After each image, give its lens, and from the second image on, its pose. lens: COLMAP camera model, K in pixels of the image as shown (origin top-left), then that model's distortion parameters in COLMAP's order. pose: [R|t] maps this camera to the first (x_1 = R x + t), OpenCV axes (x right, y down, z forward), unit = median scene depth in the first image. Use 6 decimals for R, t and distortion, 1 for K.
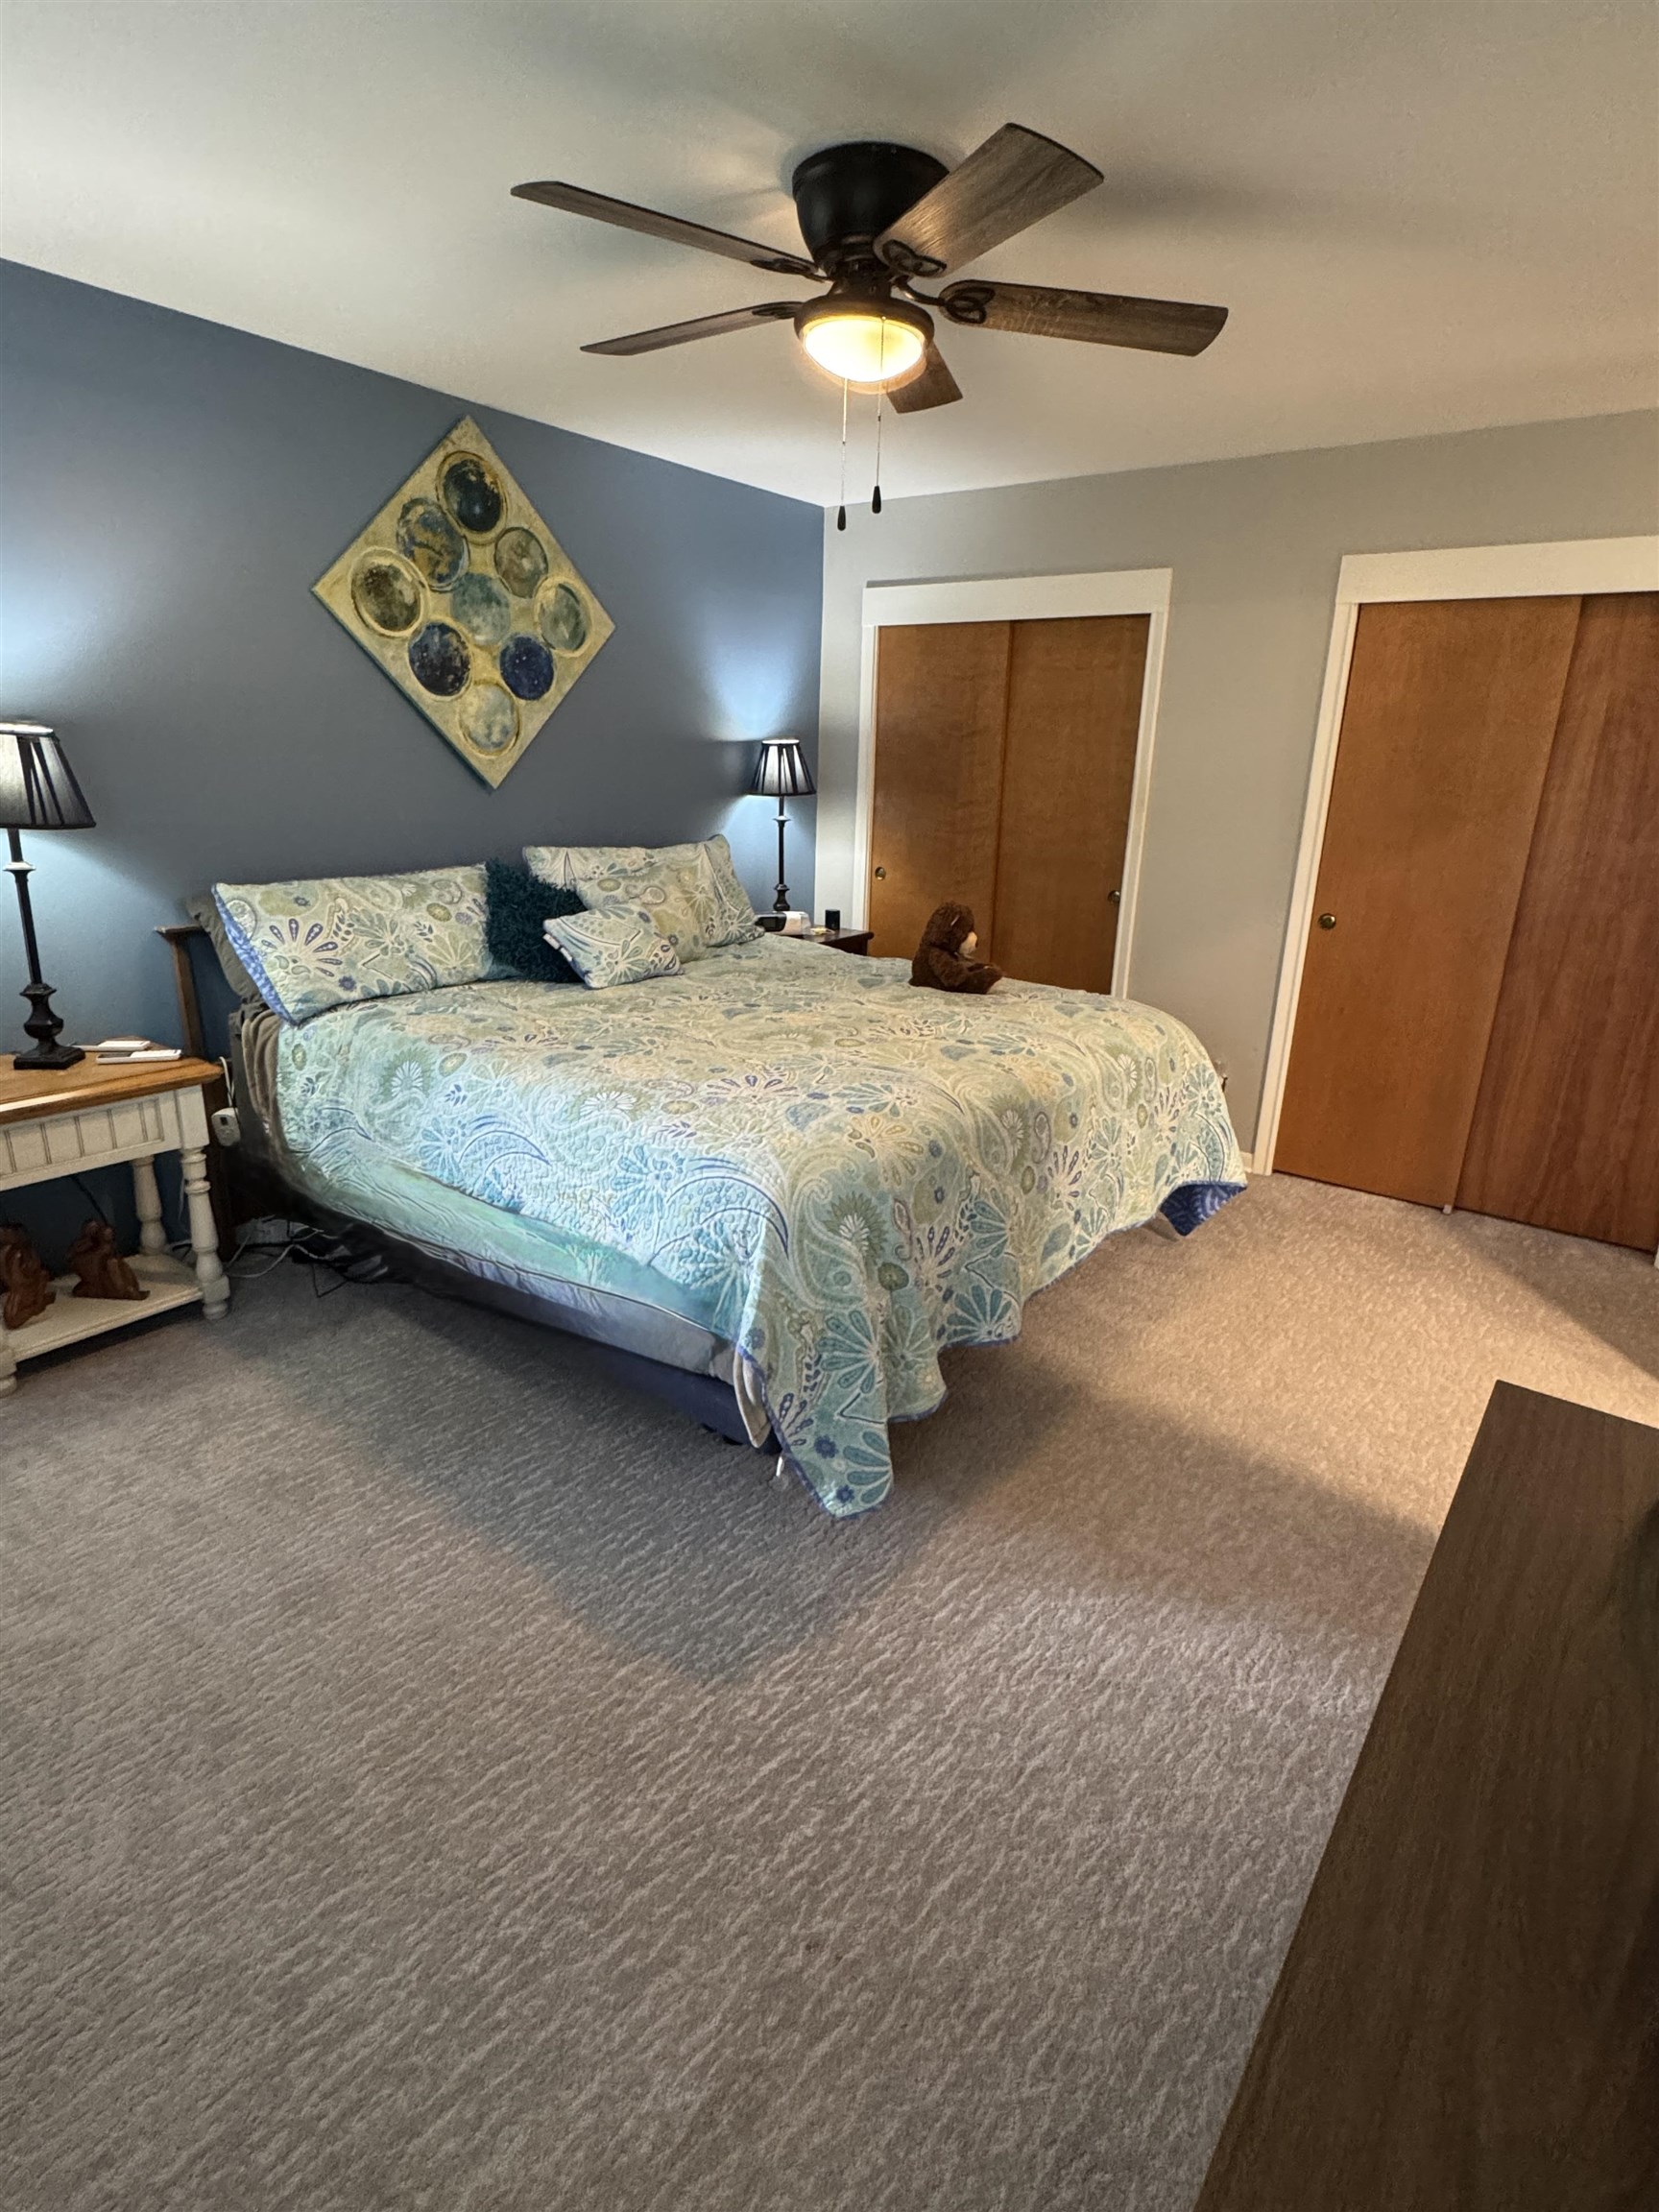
lens RADIAL K [[1114.7, 0, 848.1], [0, 1114.7, 1102.6], [0, 0, 1]] dist [-0.003076, -0.000100]
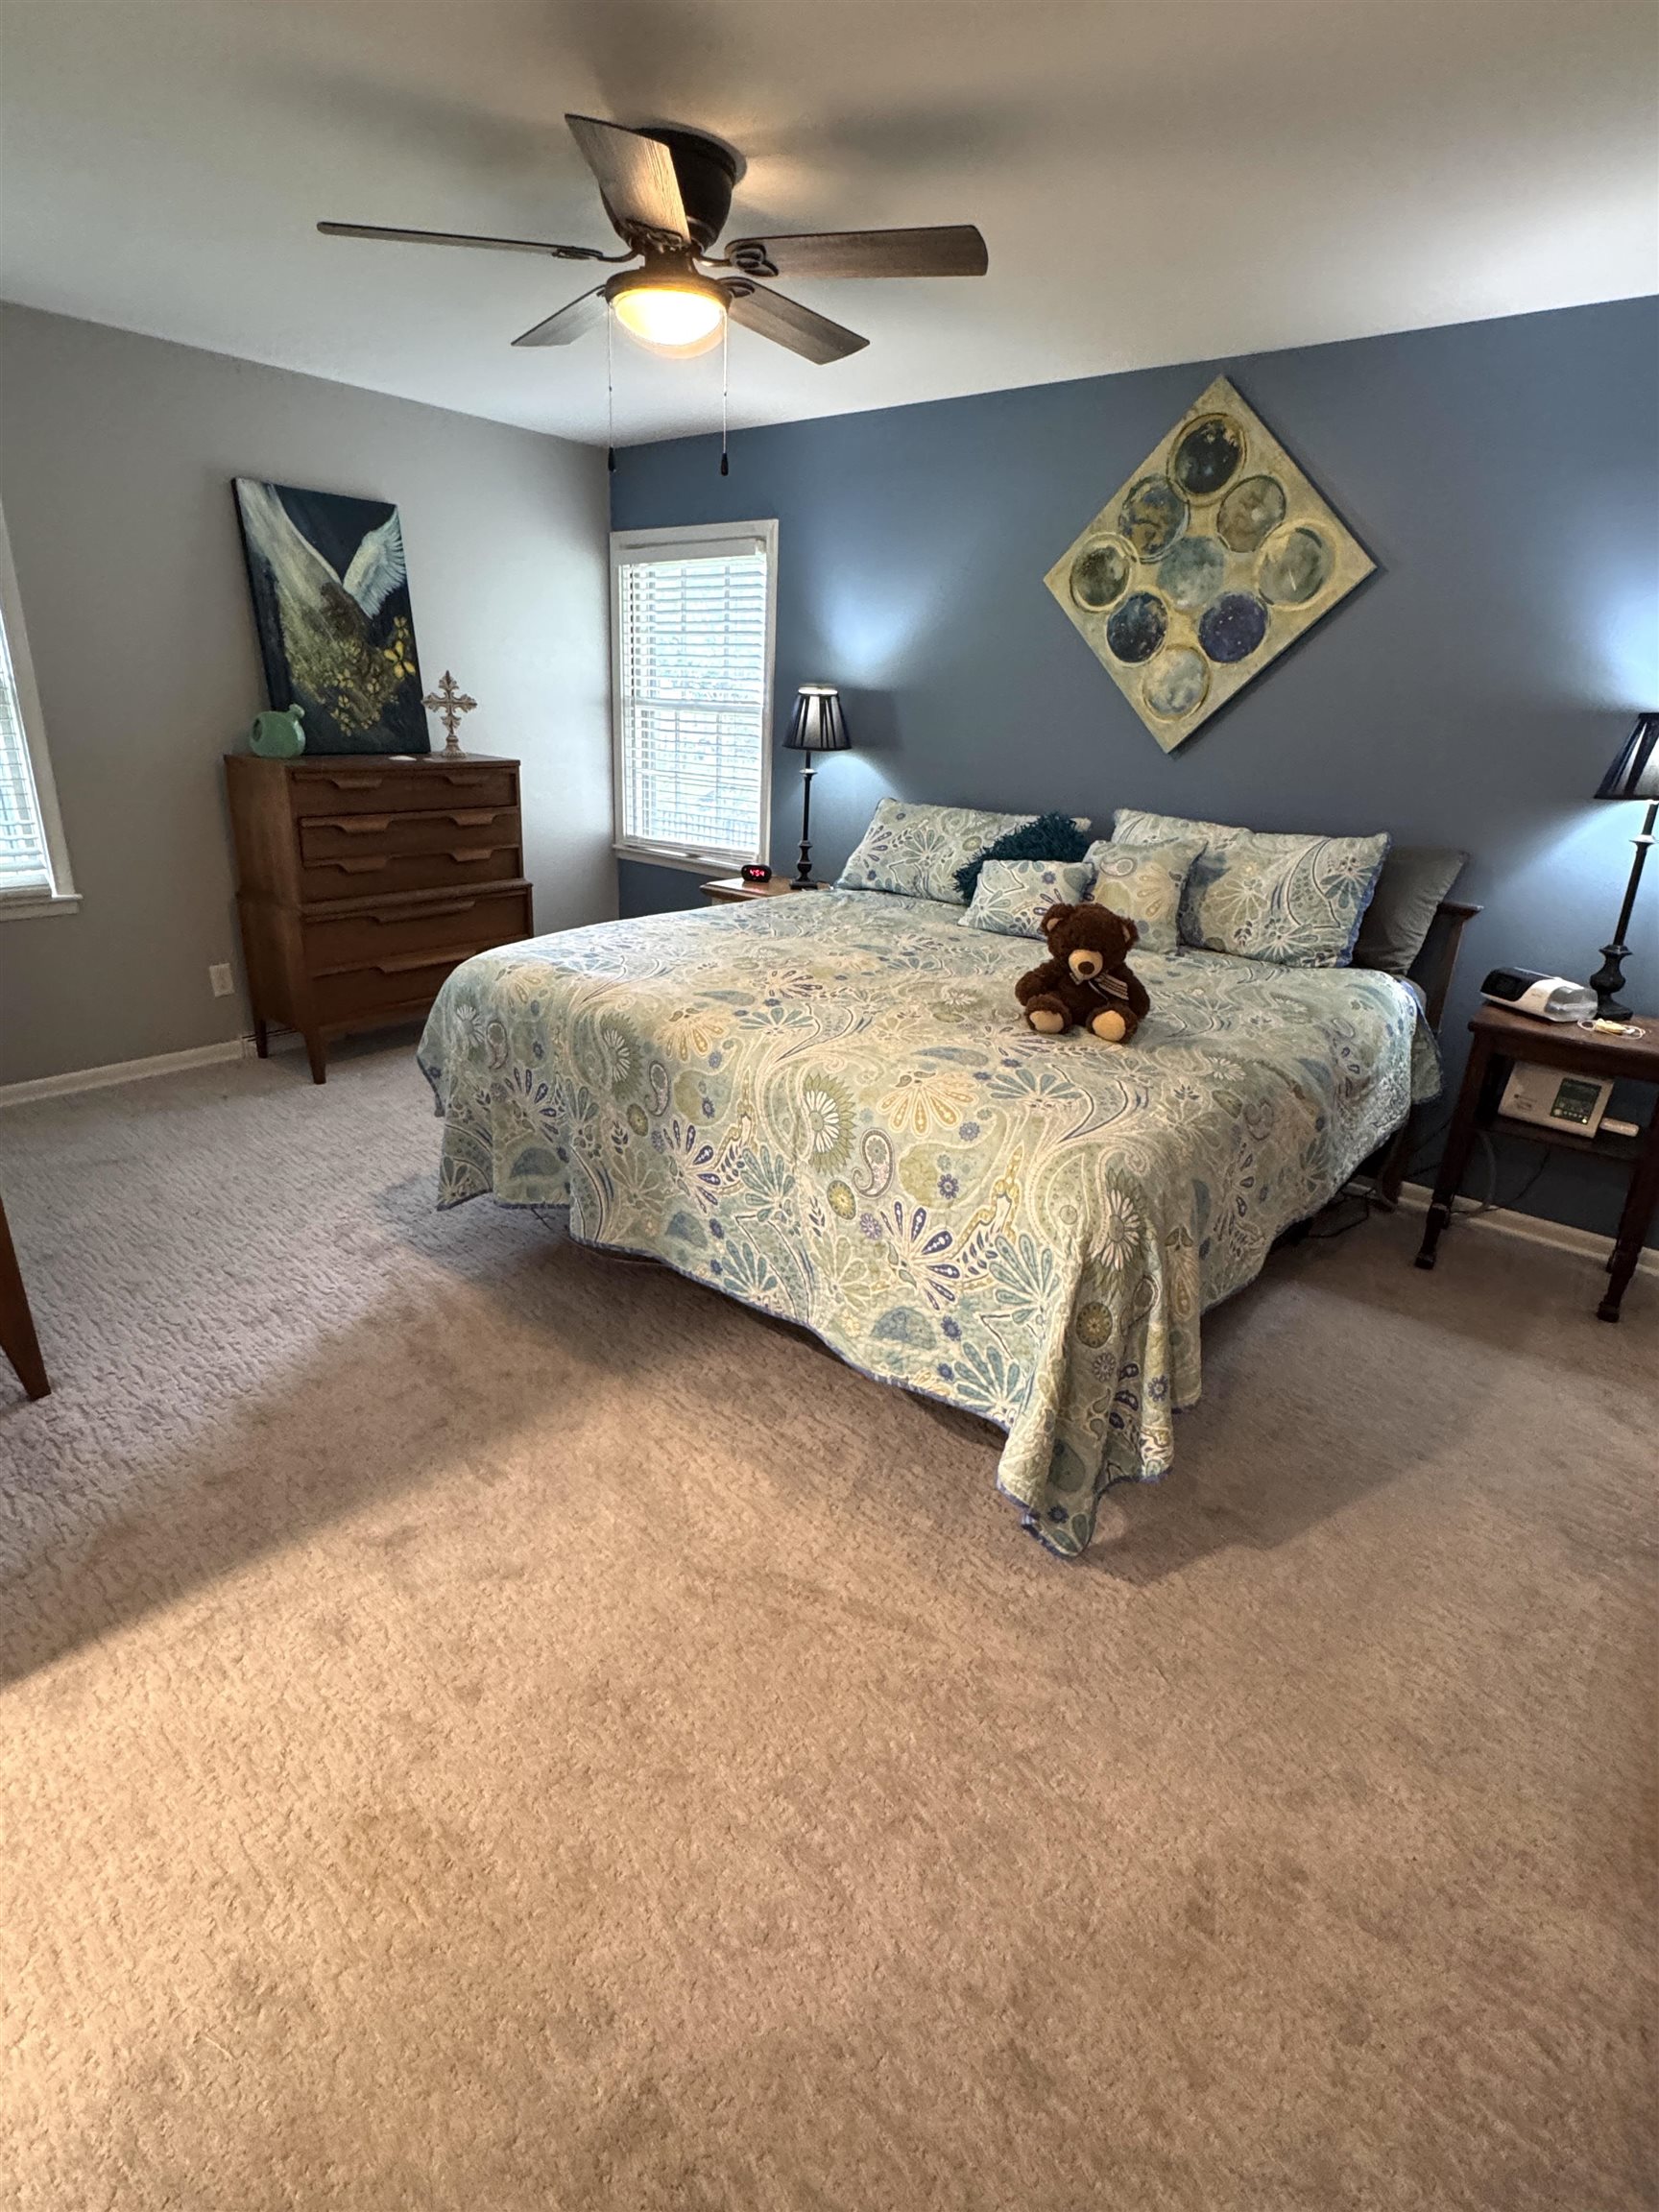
lens RADIAL K [[1114.7, 0, 848.1], [0, 1114.7, 1103.9], [0, 0, 1]] dist [-0.003076, -0.000100]
pose [[-0.042343, 0.311445, -0.949320, 0.791086], [-0.340183, 0.888905, 0.306797, -0.224238], [0.939406, 0.335933, 0.068310, 0.813237]]
